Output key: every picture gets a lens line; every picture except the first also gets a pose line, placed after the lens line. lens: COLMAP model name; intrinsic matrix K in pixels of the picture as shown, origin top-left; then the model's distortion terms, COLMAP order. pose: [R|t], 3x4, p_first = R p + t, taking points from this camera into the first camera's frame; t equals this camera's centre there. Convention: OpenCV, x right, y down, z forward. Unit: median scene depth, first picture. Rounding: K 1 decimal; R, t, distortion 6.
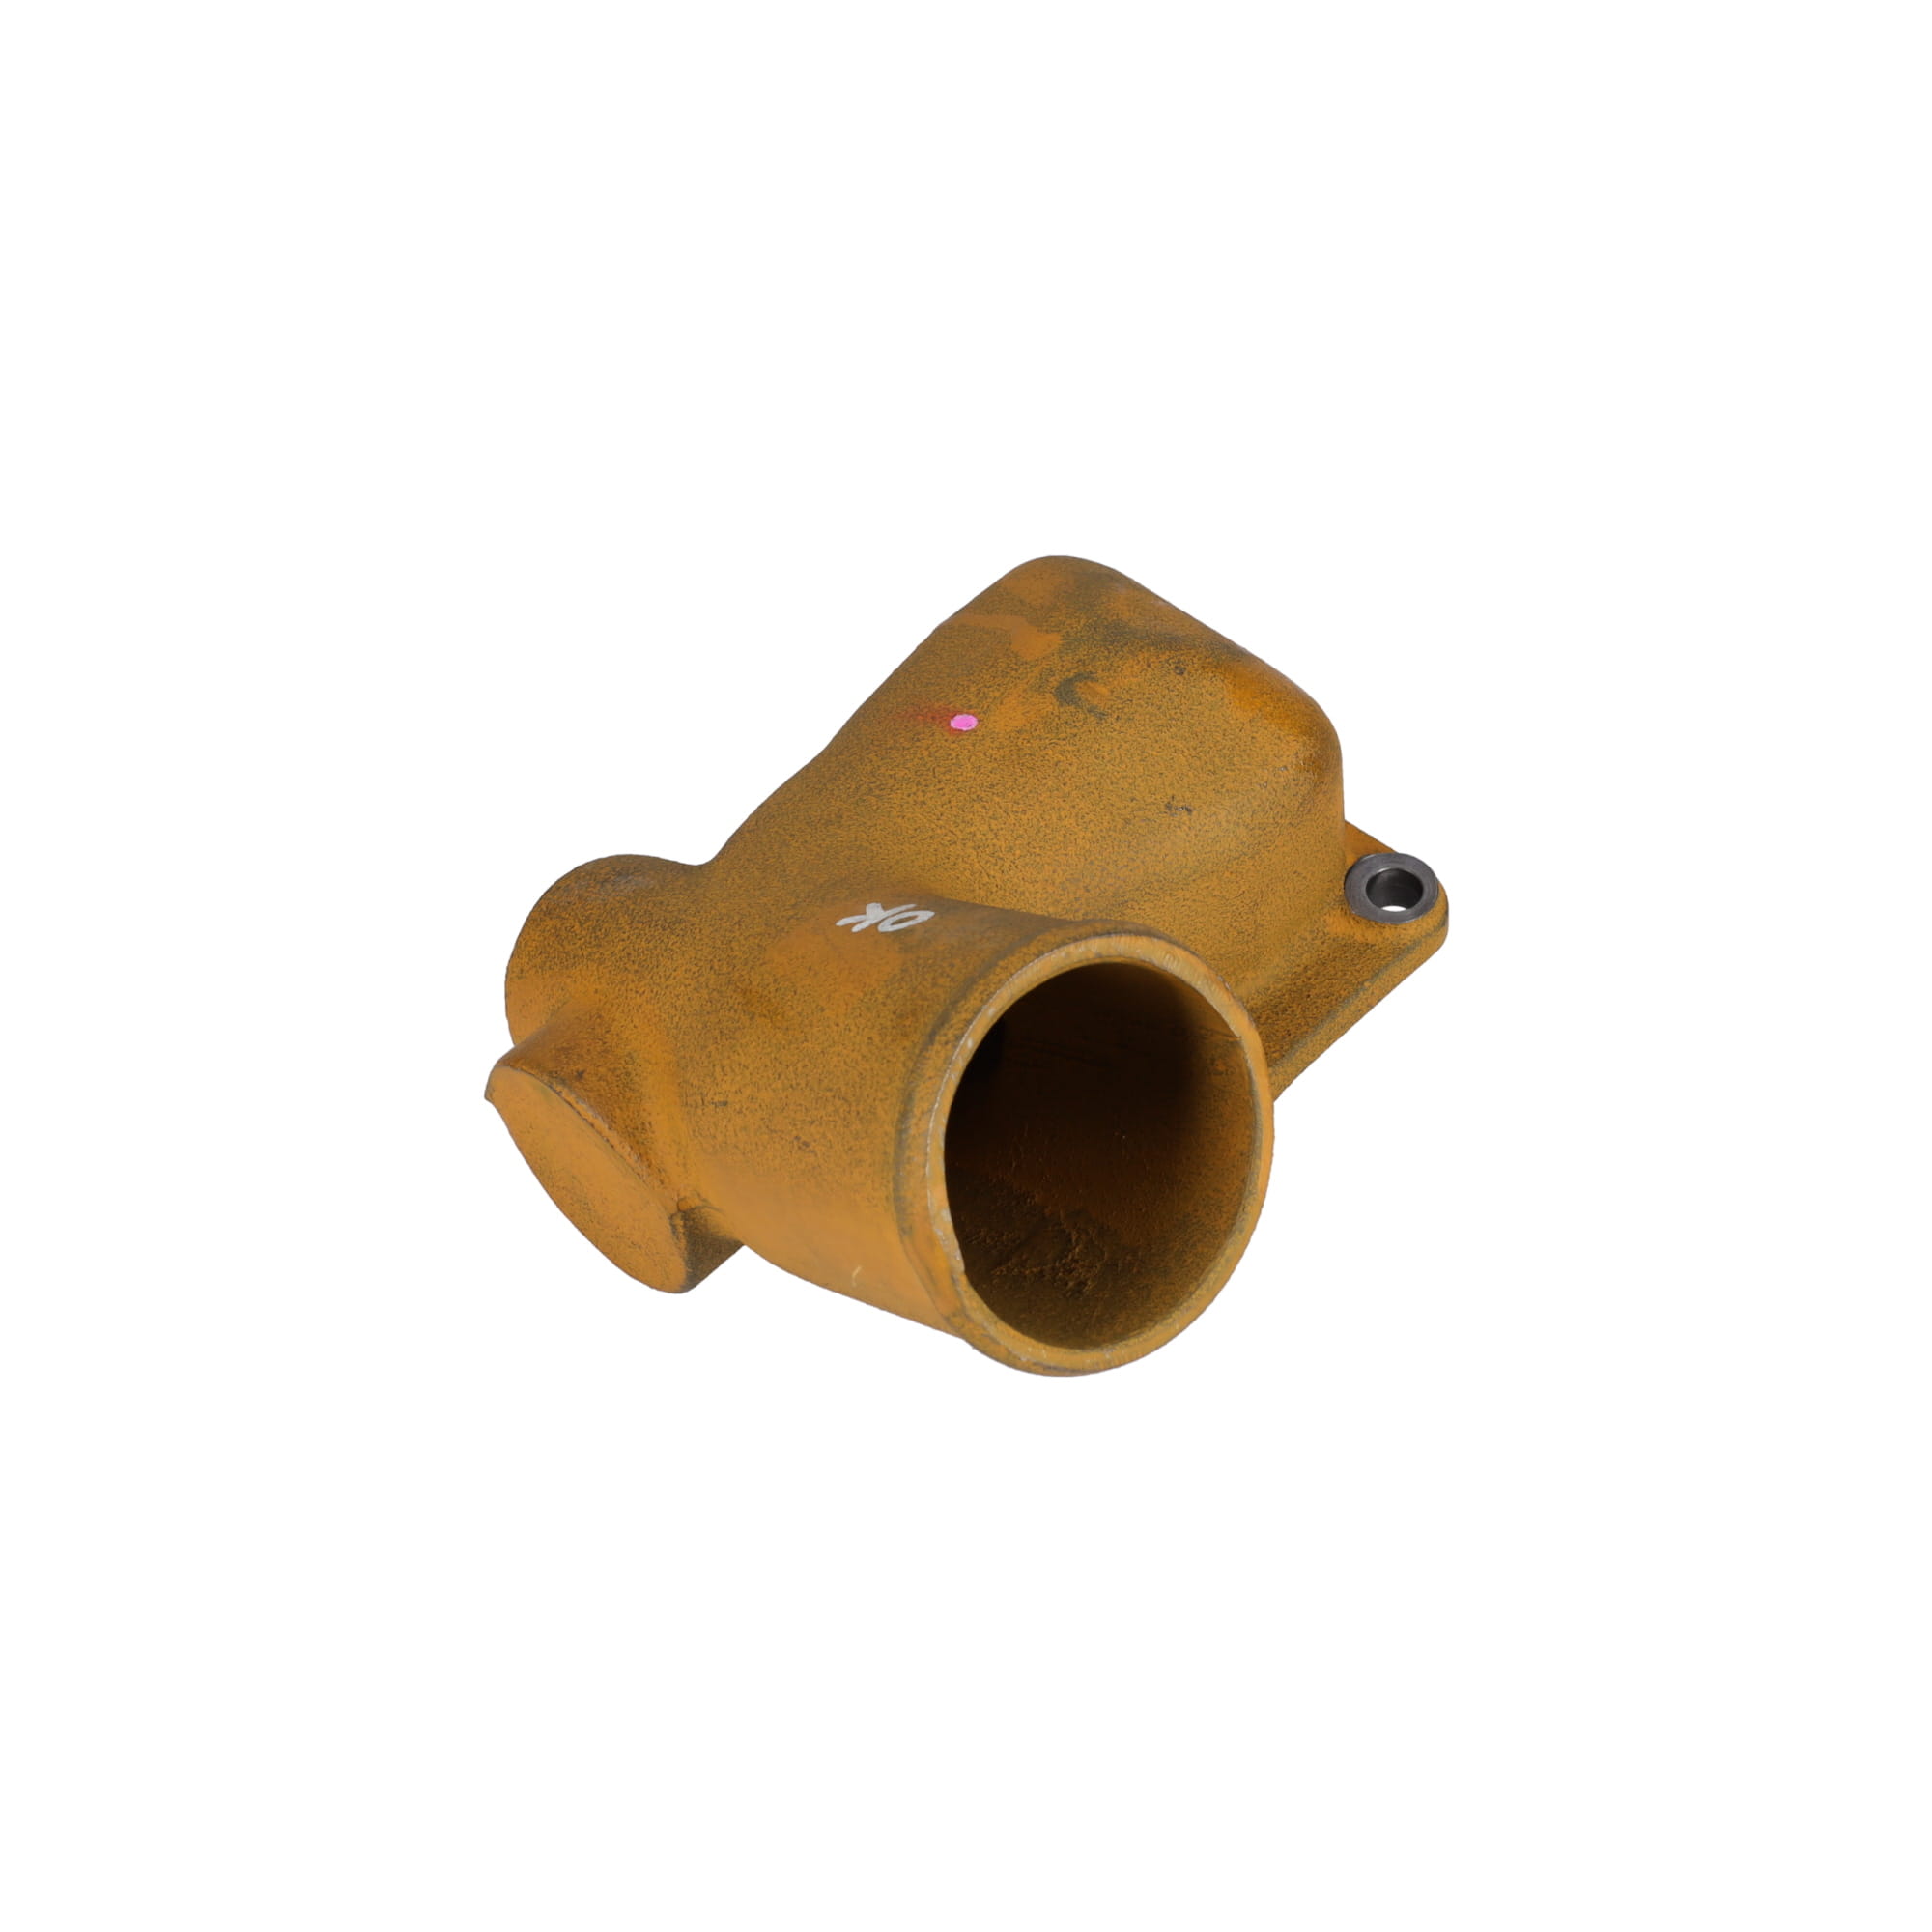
lens RADIAL K [[3348.7, 0, 966.0], [0, 3348.7, 966.0], [0, 0, 1]] dist [-0.027737, -0.036200]
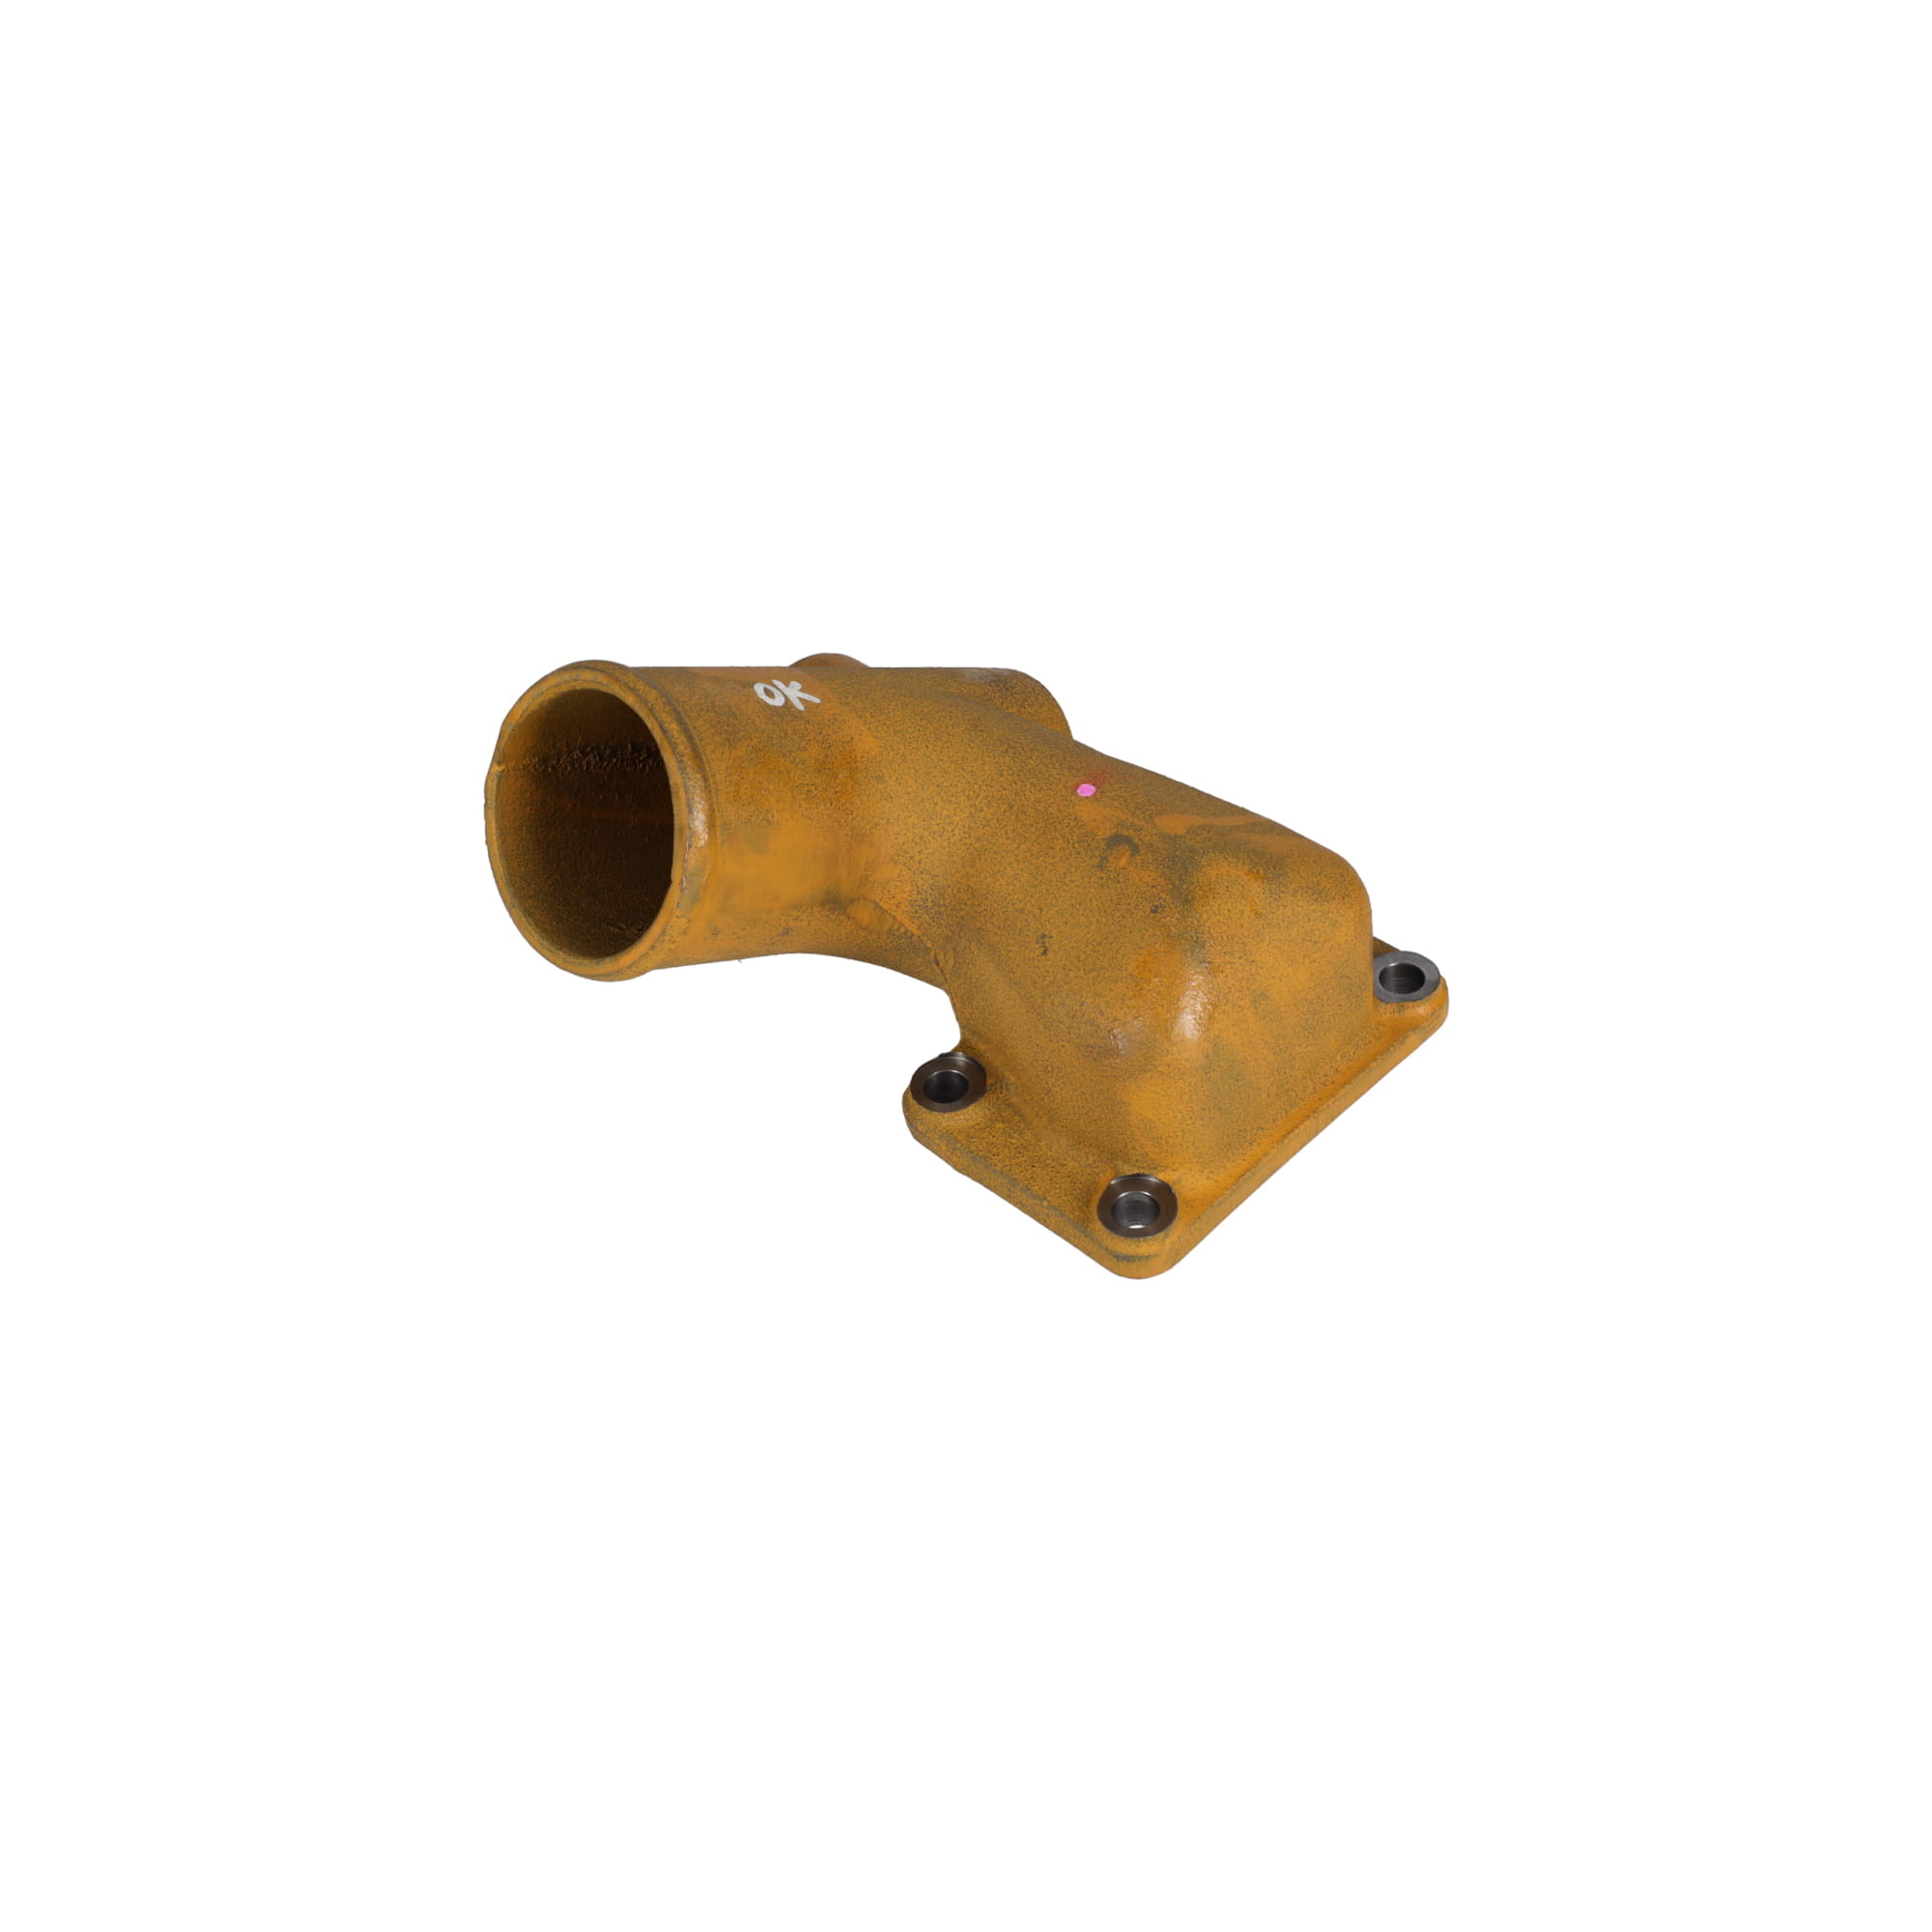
lens RADIAL K [[2486.4, 0, 966.0], [0, 2486.4, 966.0], [0, 0, 1]] dist [-0.006022, -0.001331]
pose [[0.009674, 0.732810, -0.680364, 0.704733], [-0.715423, 0.480436, 0.507298, -0.496199], [0.698625, 0.481840, 0.528917, 0.496273]]
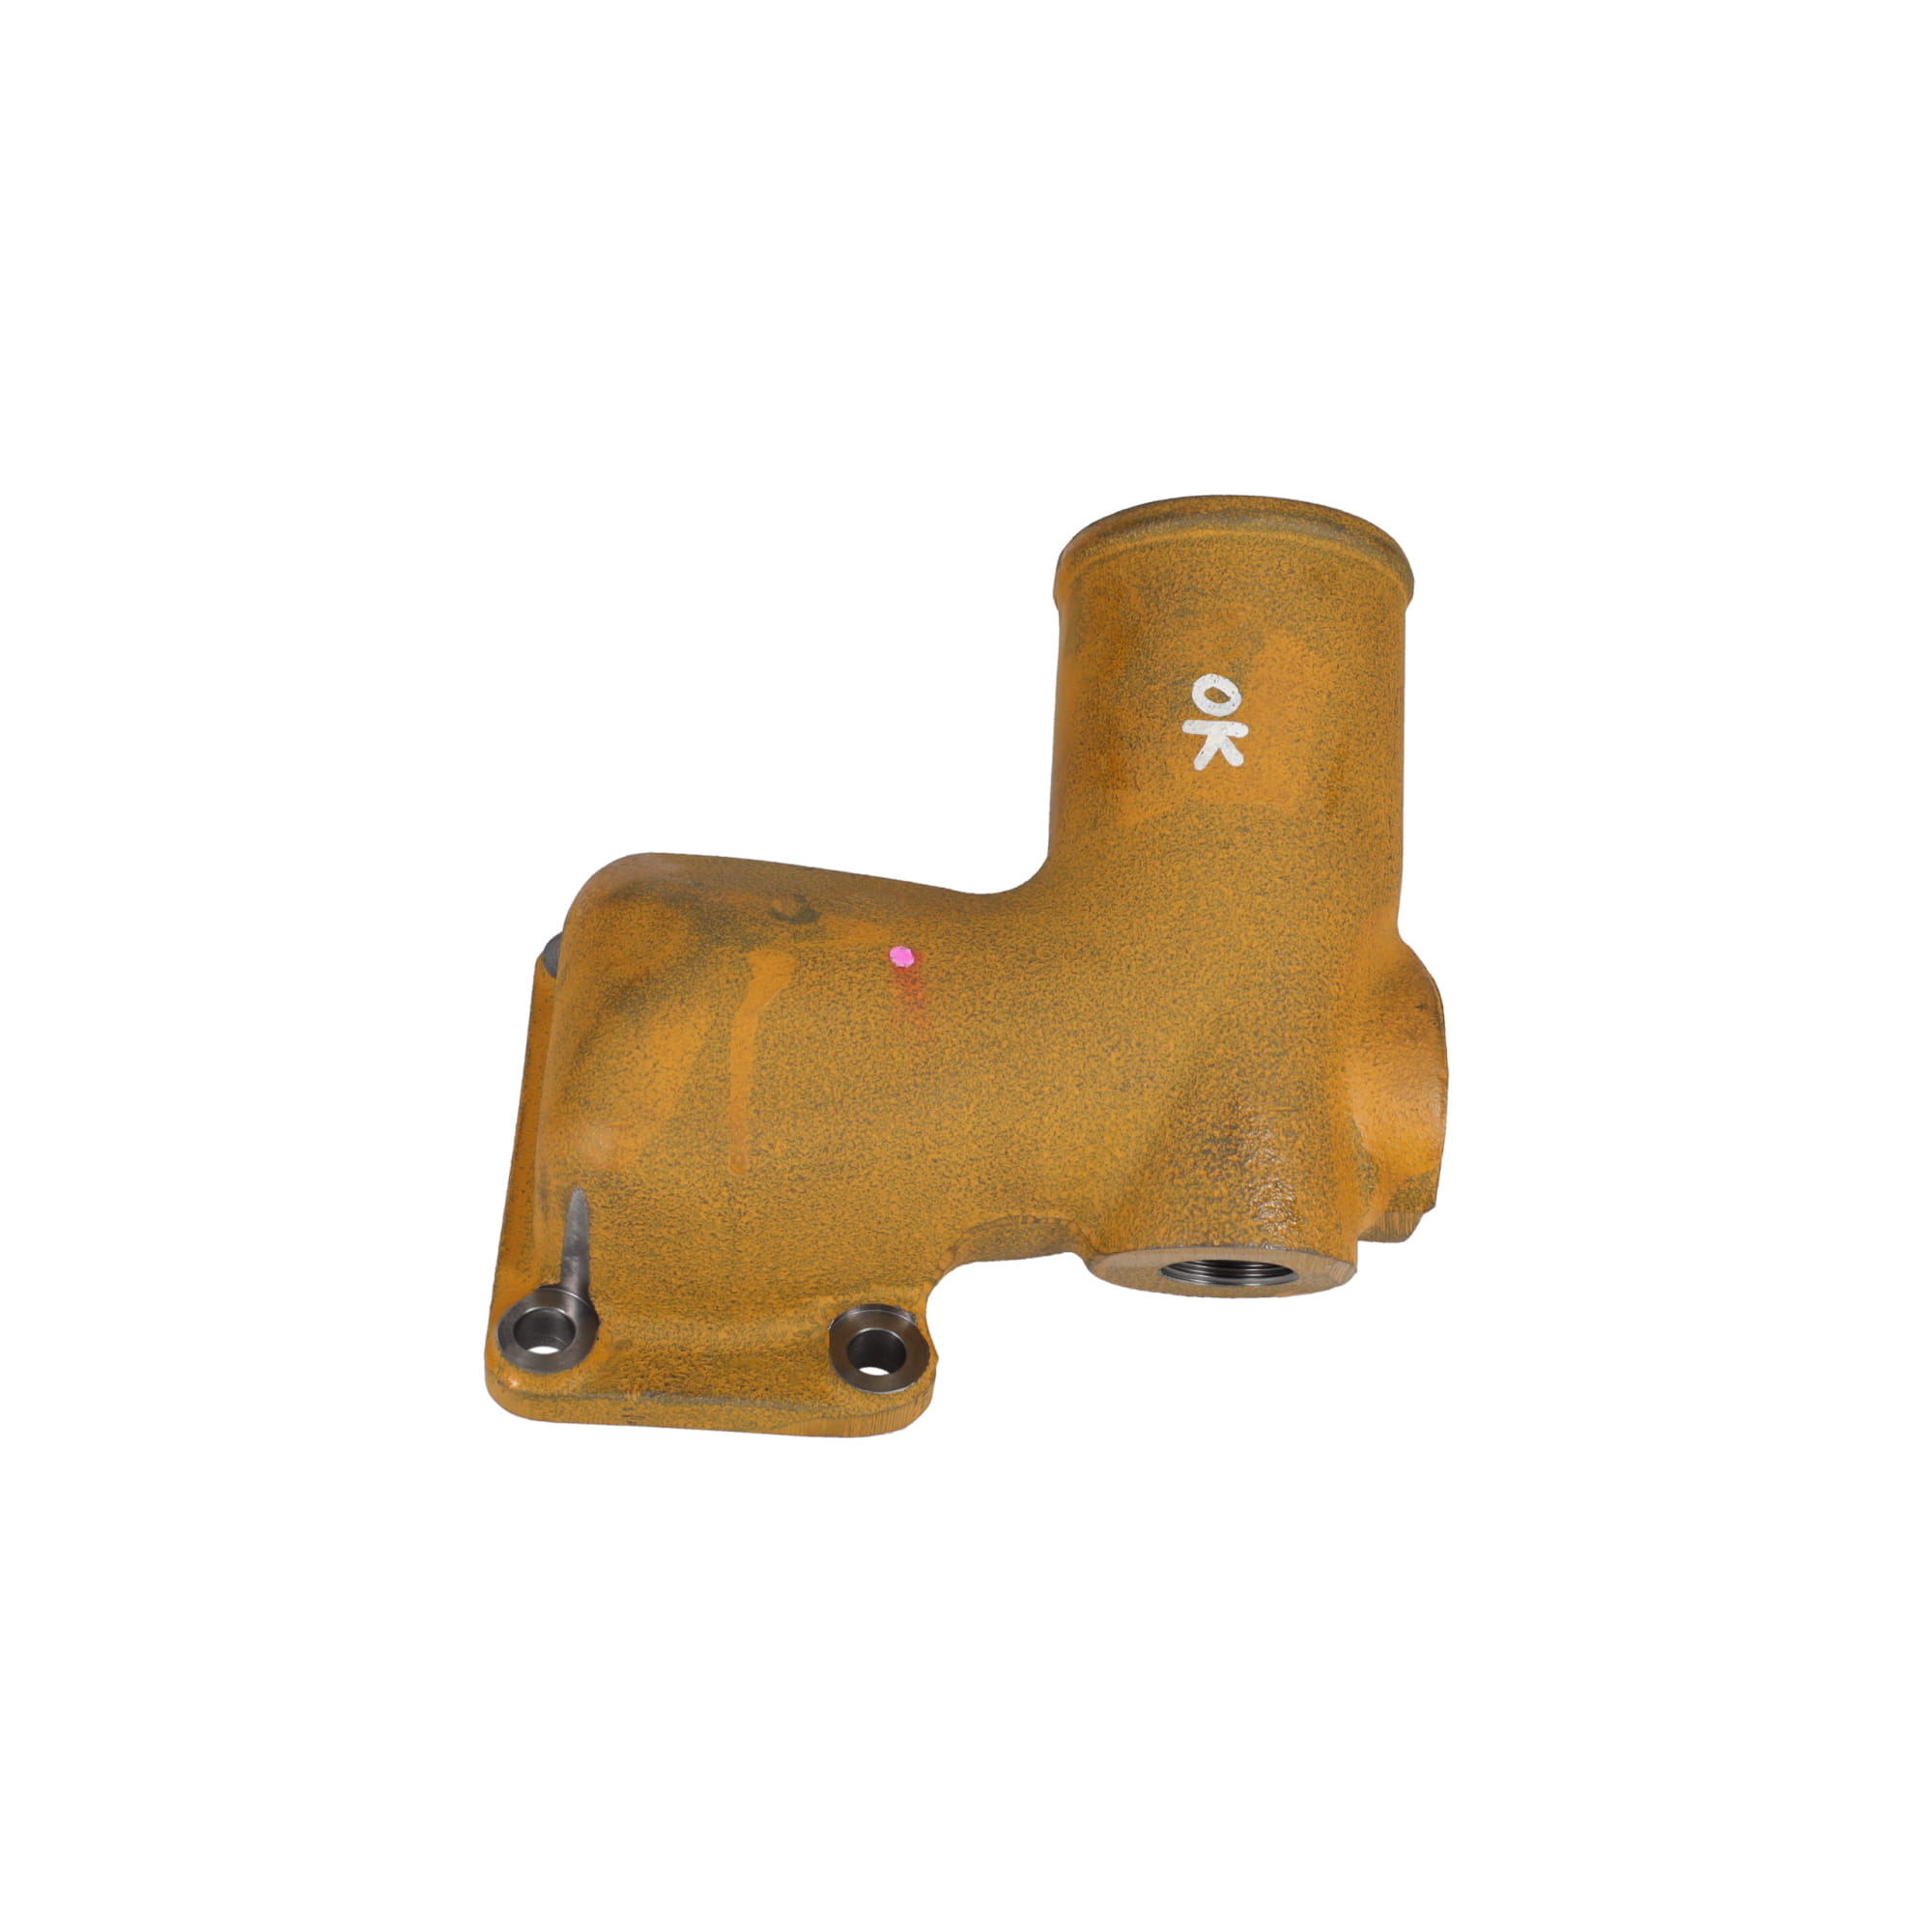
lens RADIAL K [[3028.3, 0, 969.7], [0, 3028.3, 1039.1], [0, 0, 1]] dist [0.013091, 0.009807]
pose [[-0.707978, -0.508895, 0.489686, -0.471711], [0.511741, 0.108191, 0.852300, -0.832795], [-0.486711, 0.854003, 0.183826, 0.850522]]
